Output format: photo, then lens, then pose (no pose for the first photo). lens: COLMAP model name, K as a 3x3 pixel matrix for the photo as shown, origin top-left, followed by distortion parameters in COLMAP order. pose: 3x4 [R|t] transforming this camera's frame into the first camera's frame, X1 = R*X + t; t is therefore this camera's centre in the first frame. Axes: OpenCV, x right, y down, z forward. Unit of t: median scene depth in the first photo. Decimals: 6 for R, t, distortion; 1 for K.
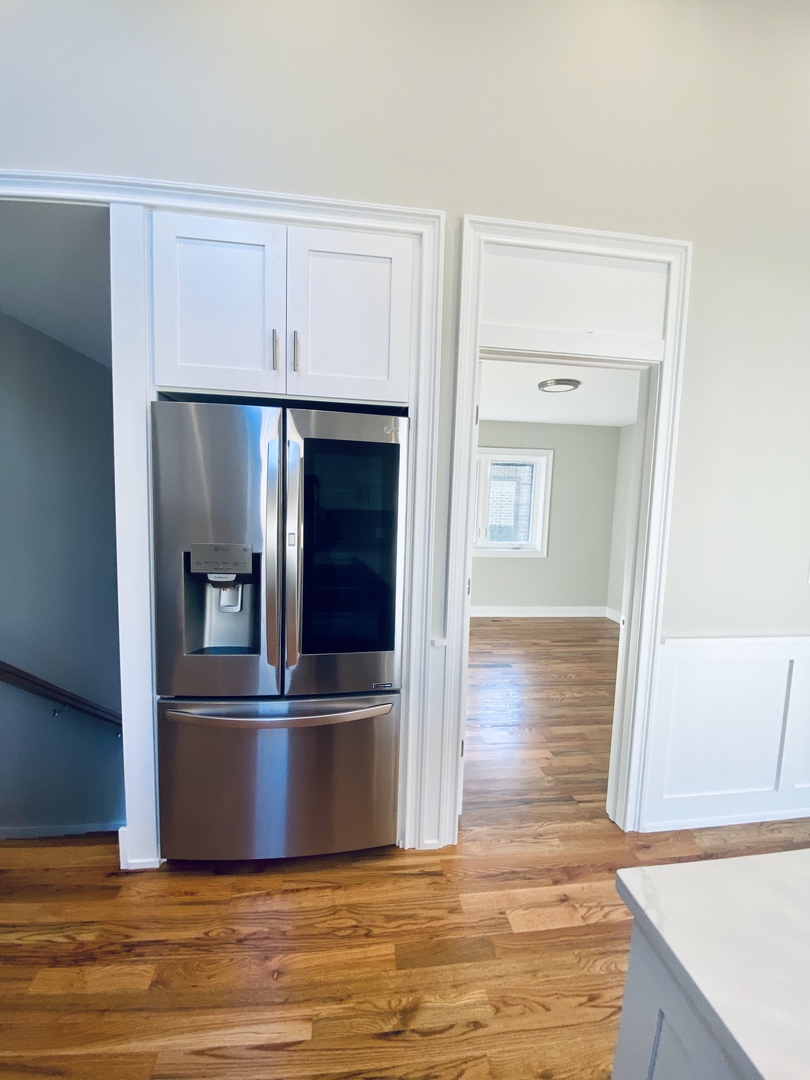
lens RADIAL K [[439.7, 0, 405.0], [0, 439.7, 540.0], [0, 0, 1]] dist [0.019910, -0.021598]
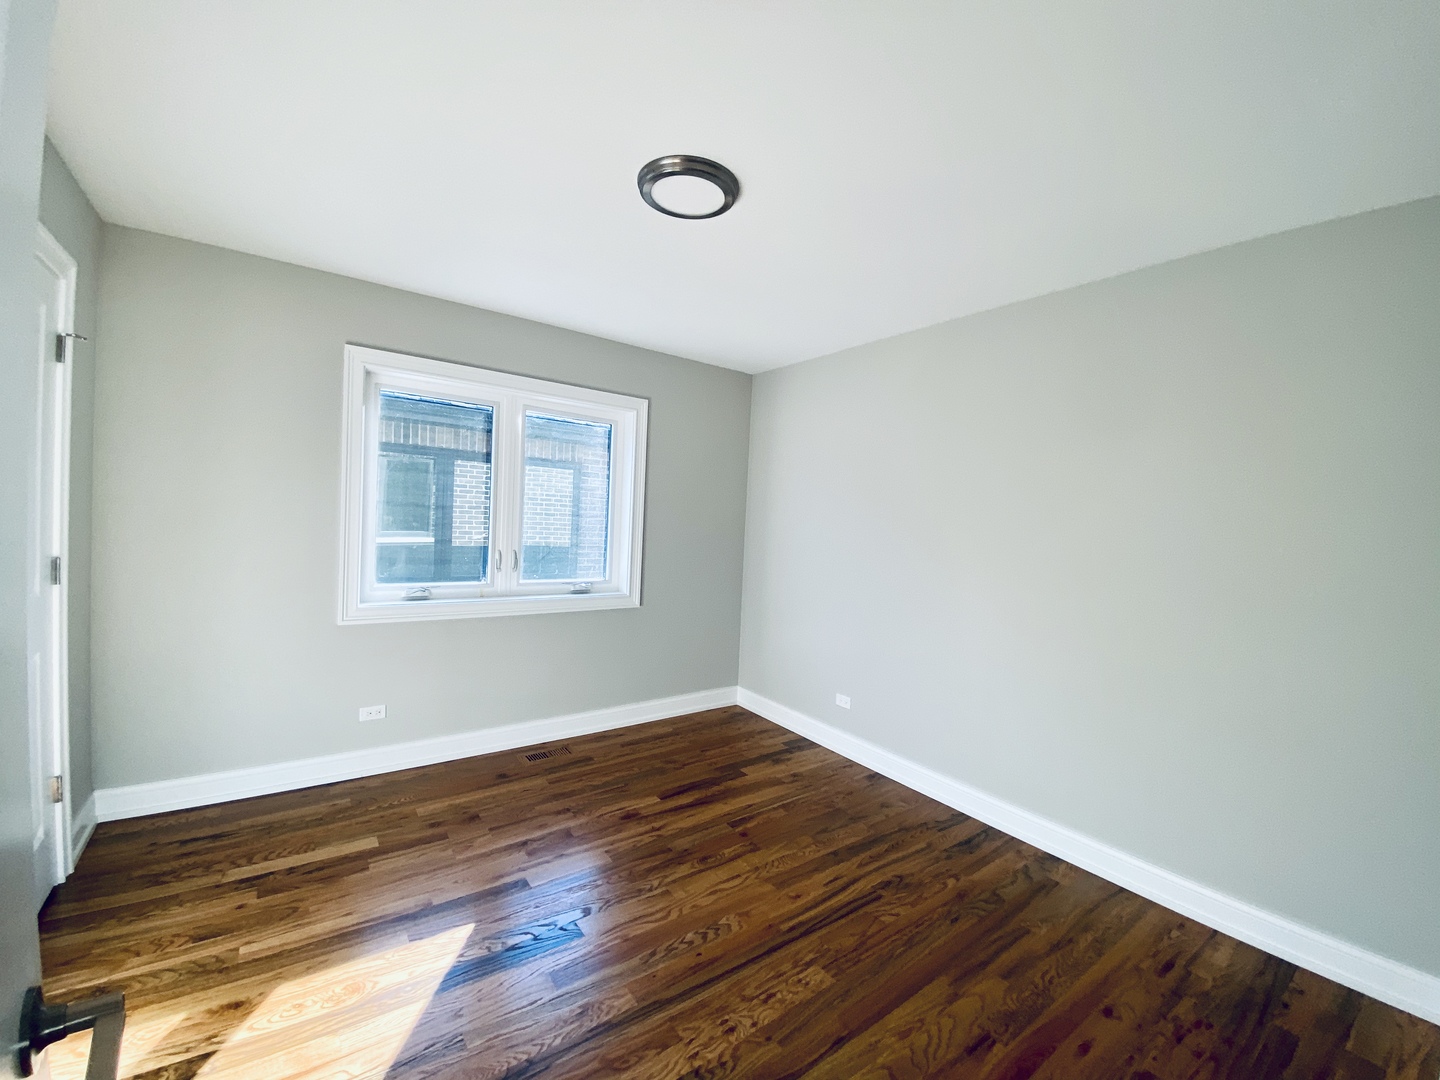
lens RADIAL K [[586.3, 0, 716.2], [0, 586.3, 541.0], [0, 0, 1]] dist [0.019910, -0.021598]
pose [[0.879732, -0.008624, 0.475392, 0.233315], [0.024128, 0.999357, -0.026522, -0.052861], [-0.474857, 0.034802, 0.879374, 1.061257]]
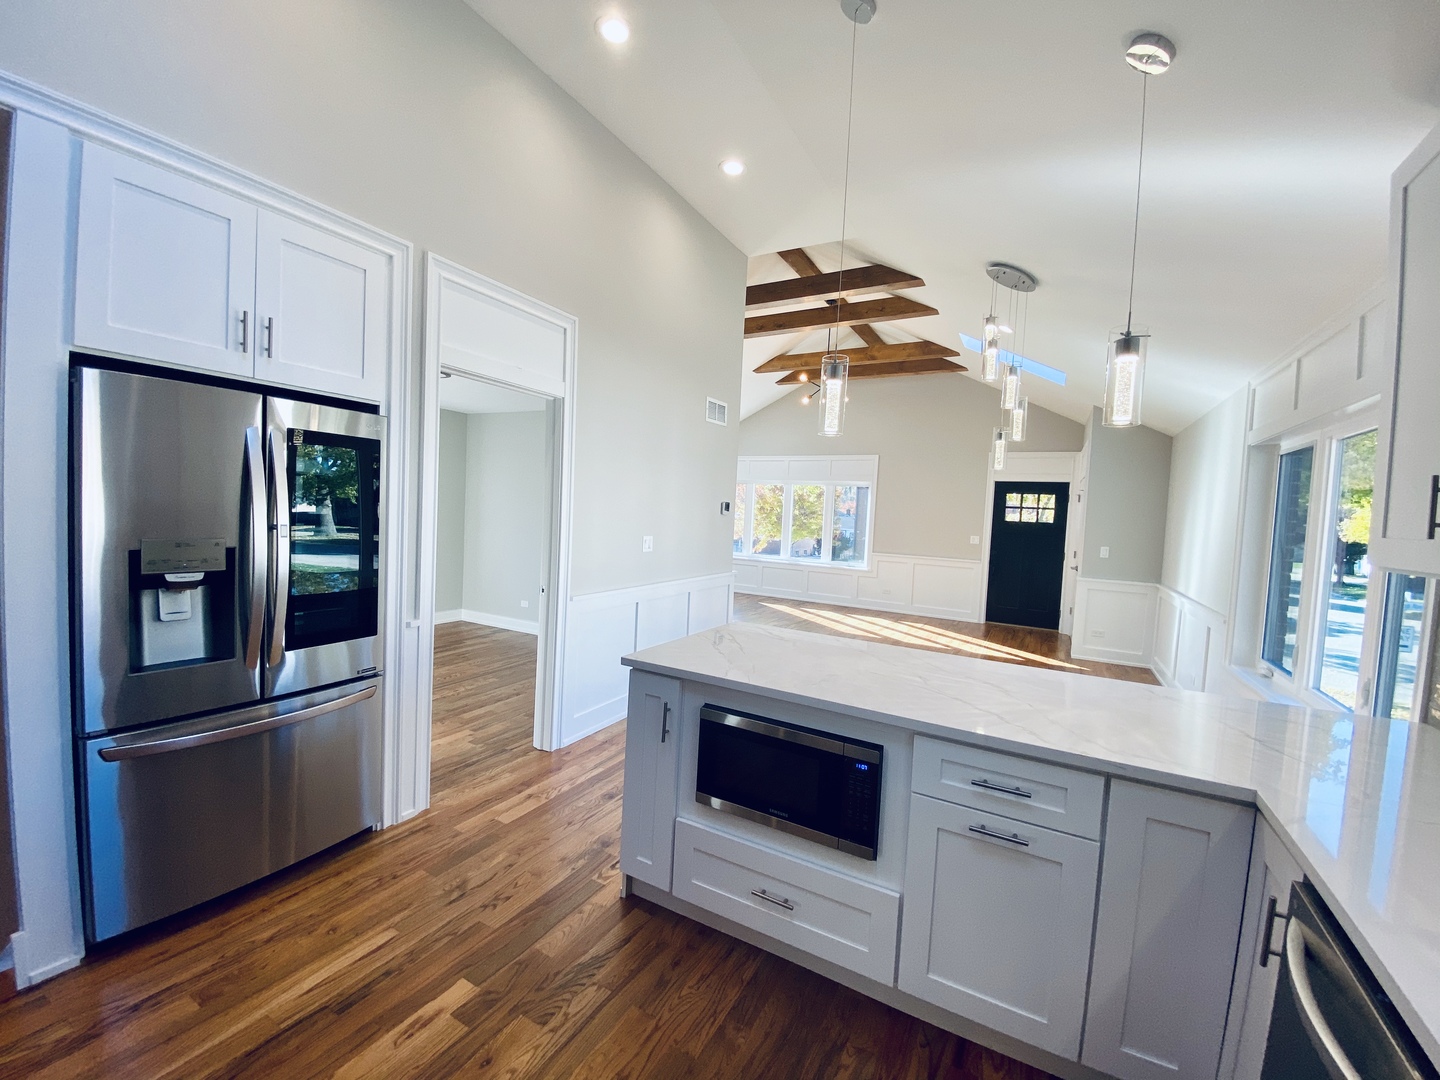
lens RADIAL K [[586.3, 0, 716.2], [0, 586.3, 541.0], [0, 0, 1]] dist [0.019910, -0.021598]
pose [[0.597148, -0.041895, 0.801036, -0.612776], [0.042564, 0.998883, 0.020513, 0.028581], [-0.801001, 0.021846, 0.598264, -0.468723]]
